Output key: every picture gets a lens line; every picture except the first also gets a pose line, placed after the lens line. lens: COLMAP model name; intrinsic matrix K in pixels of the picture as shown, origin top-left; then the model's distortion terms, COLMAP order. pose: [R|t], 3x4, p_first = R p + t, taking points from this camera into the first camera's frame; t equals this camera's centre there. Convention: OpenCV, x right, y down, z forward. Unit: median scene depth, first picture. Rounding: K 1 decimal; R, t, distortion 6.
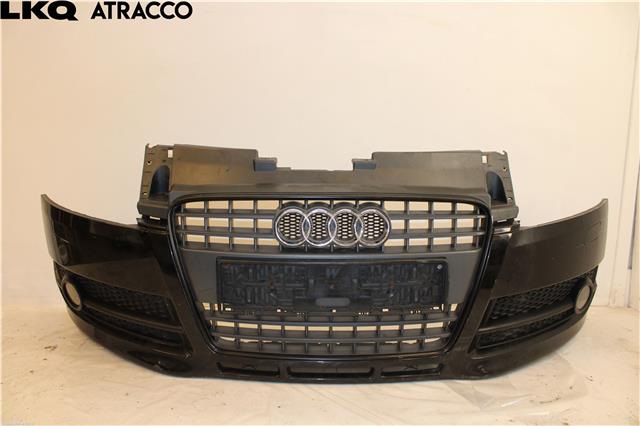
lens RADIAL K [[513.7, 0, 317.3], [0, 513.7, 214.2], [0, 0, 1]] dist [-0.153379, 0.115581]
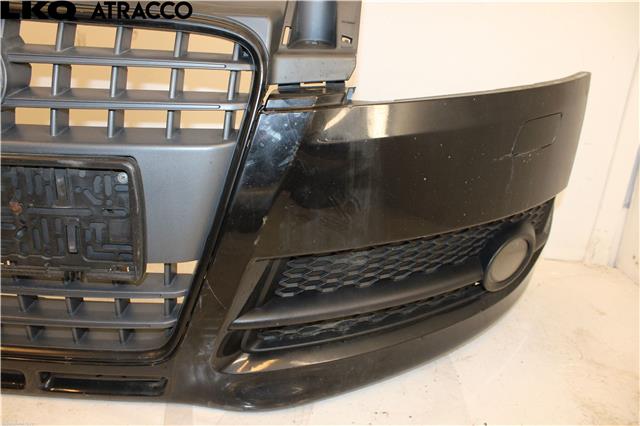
lens RADIAL K [[513.7, 0, 317.3], [0, 513.7, 214.2], [0, 0, 1]] dist [-0.153379, 0.115581]
pose [[0.997356, 0.064786, -0.032915, 0.388572], [-0.057662, 0.981219, 0.184078, 0.041818], [0.044222, -0.181693, 0.982360, 0.539186]]
